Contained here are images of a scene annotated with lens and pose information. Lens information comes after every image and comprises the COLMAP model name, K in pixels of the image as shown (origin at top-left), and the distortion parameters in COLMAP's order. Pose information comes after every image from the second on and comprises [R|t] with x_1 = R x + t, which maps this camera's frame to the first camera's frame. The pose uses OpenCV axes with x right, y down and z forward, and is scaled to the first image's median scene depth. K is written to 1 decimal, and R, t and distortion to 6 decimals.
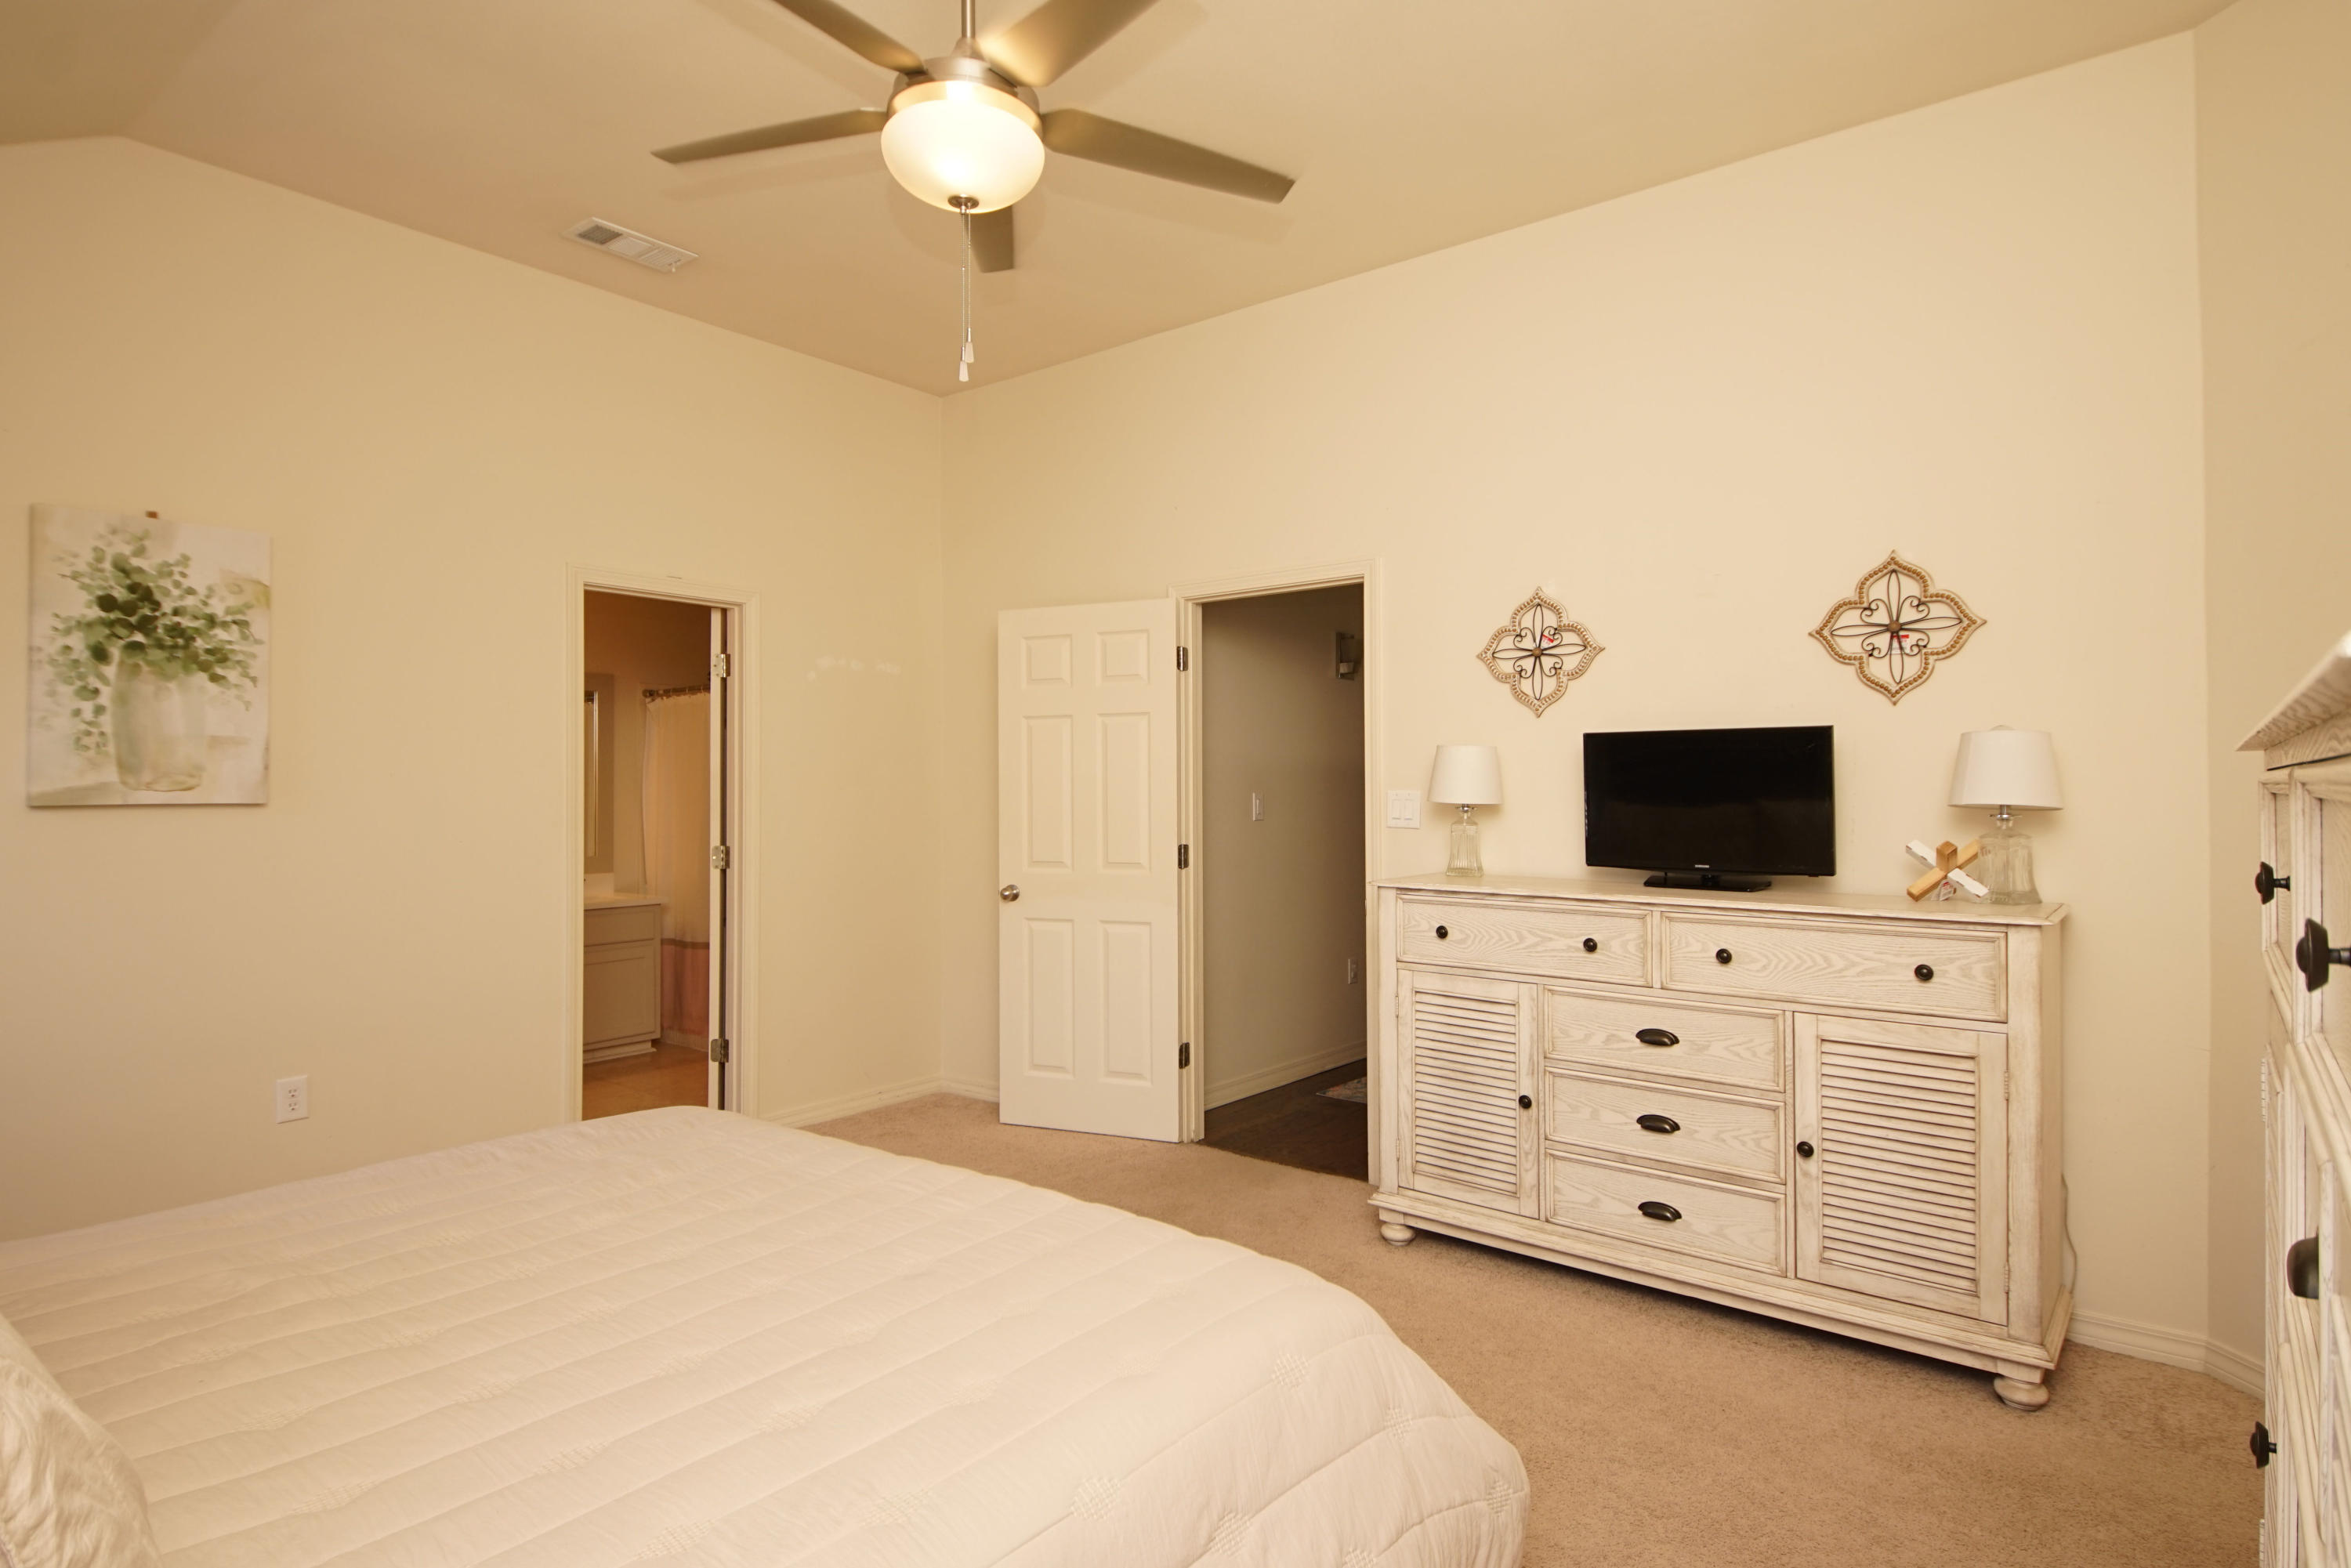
lens RADIAL K [[1268.3, 0, 1169.5], [0, 1268.3, 791.9], [0, 0, 1]] dist [0.030416, -0.029659]
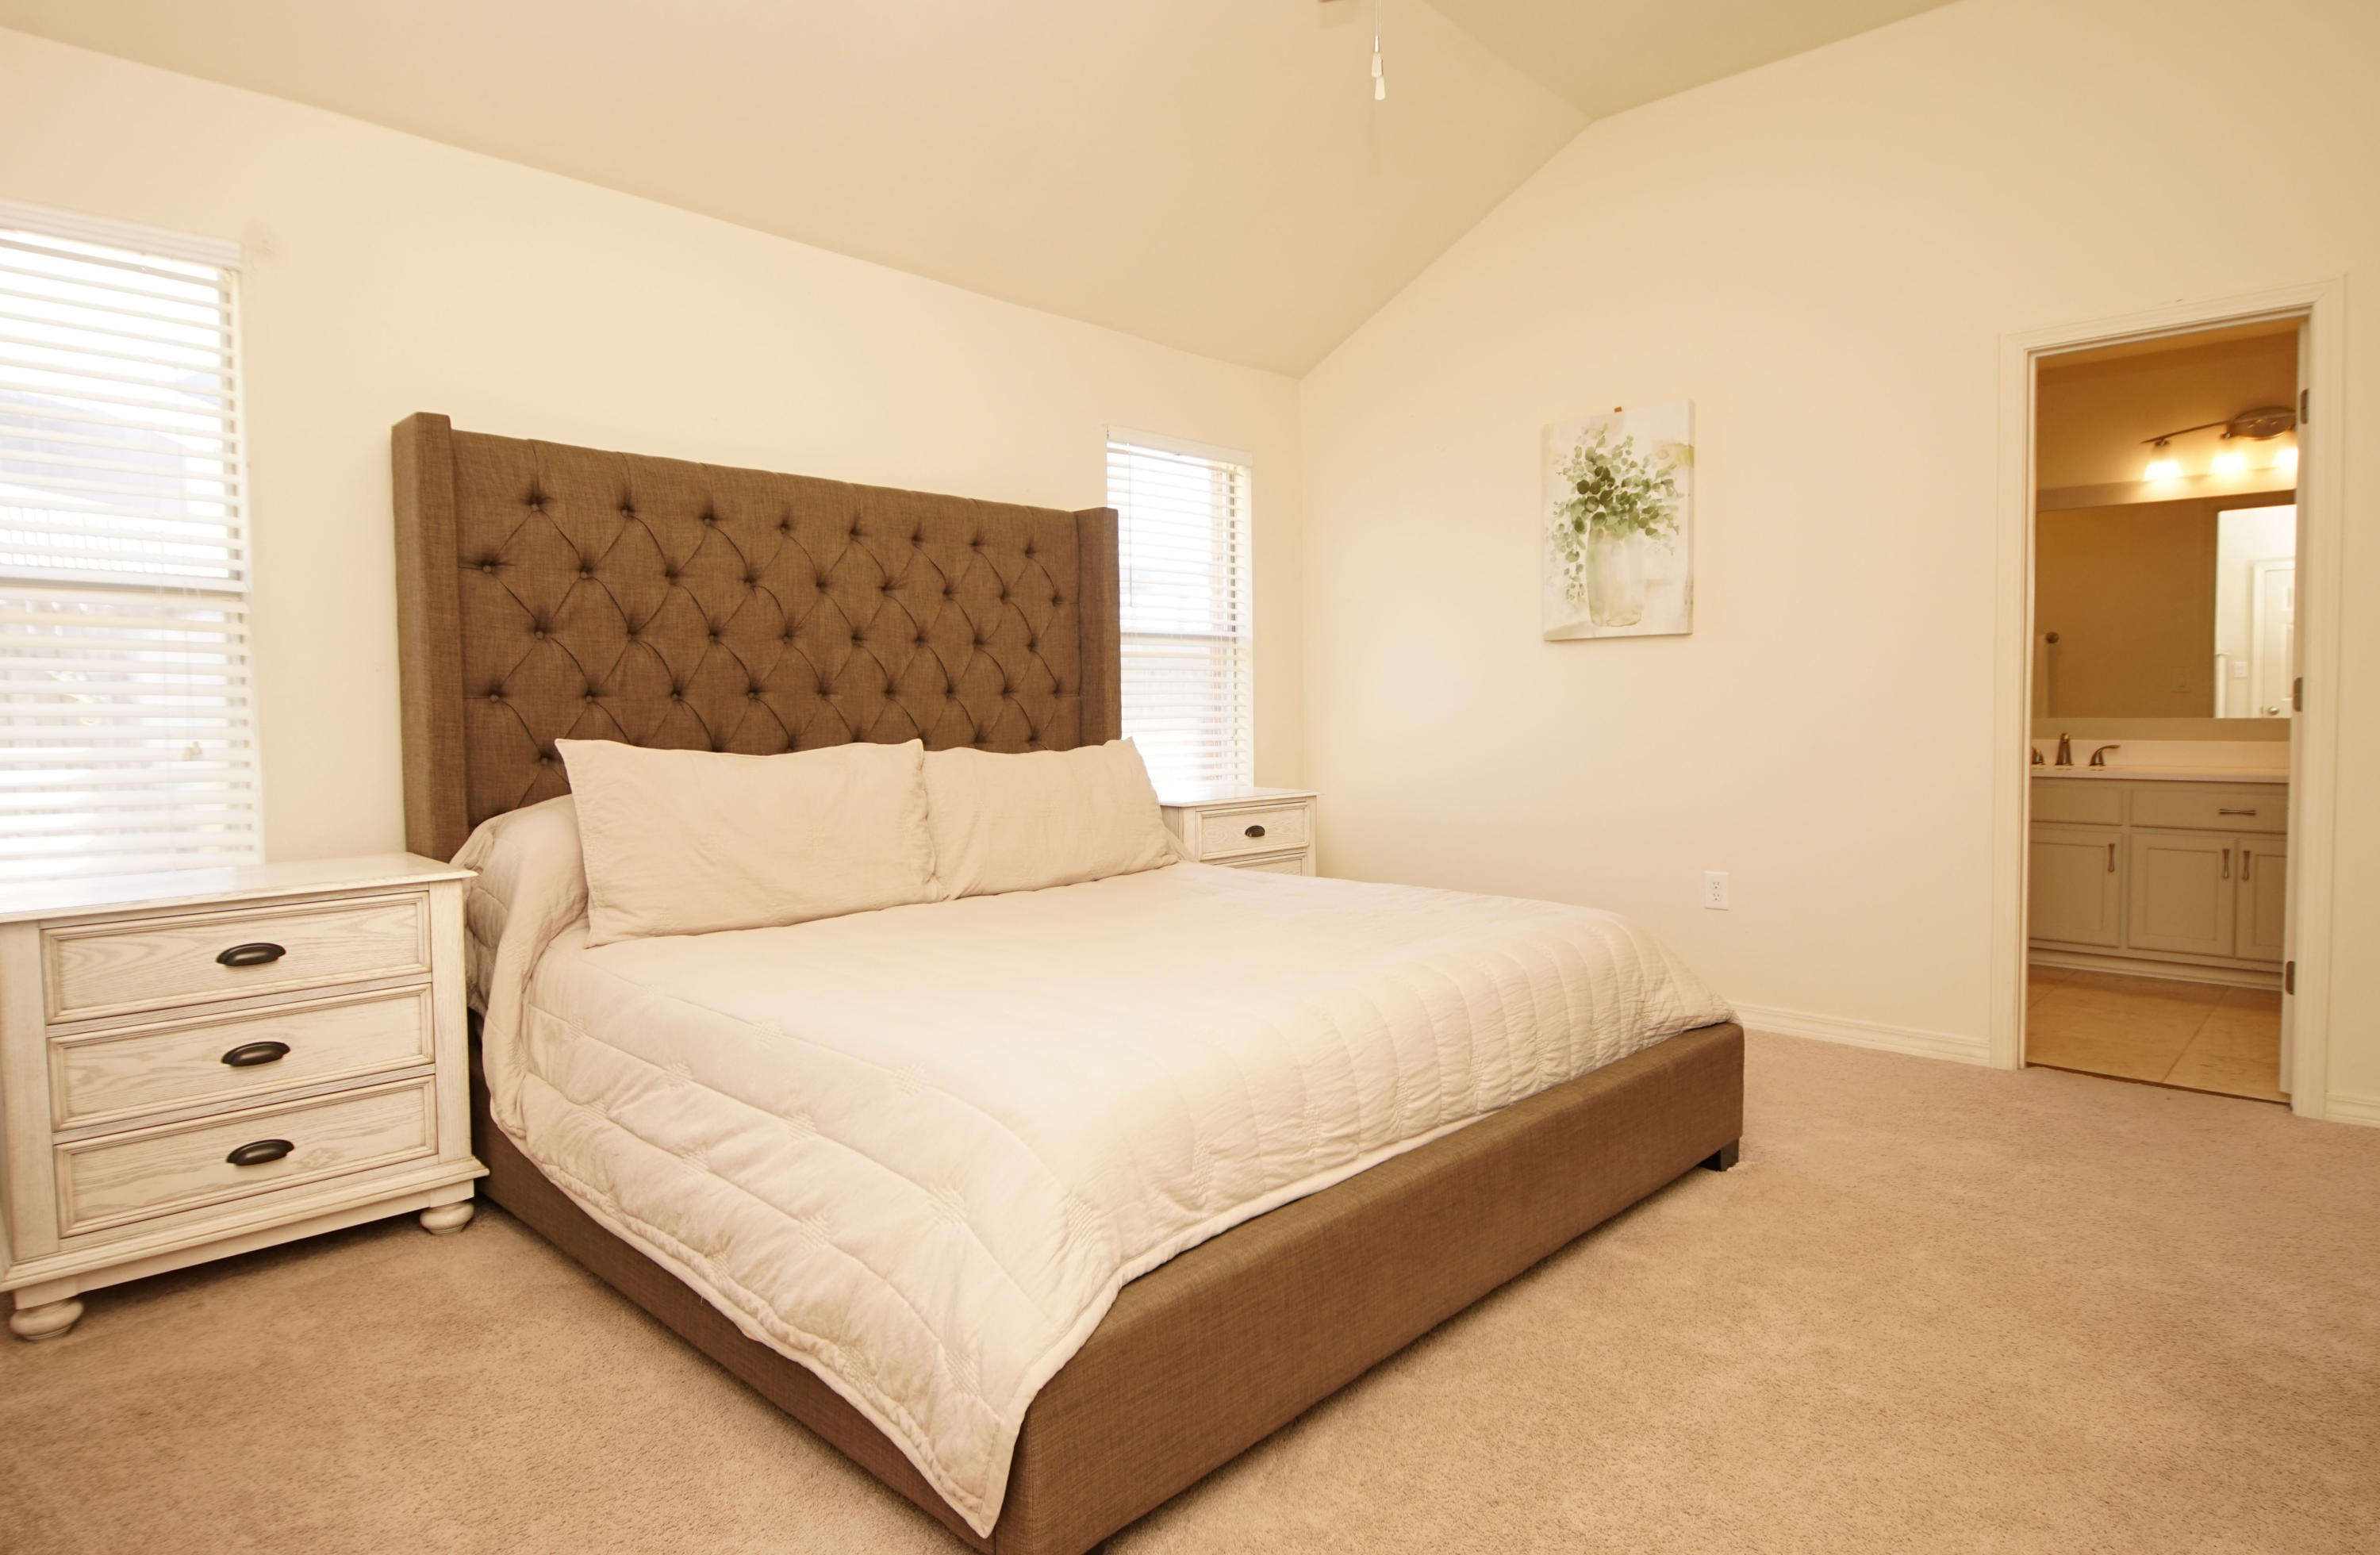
lens RADIAL K [[1308.0, 0, 1168.0], [0, 1308.0, 763.4], [0, 0, 1]] dist [0.025342, -0.018830]
pose [[-0.066056, 0.039725, -0.997025, 0.567303], [0.013155, 0.999155, 0.038939, 0.080426], [0.997729, -0.010544, -0.066523, 0.639614]]
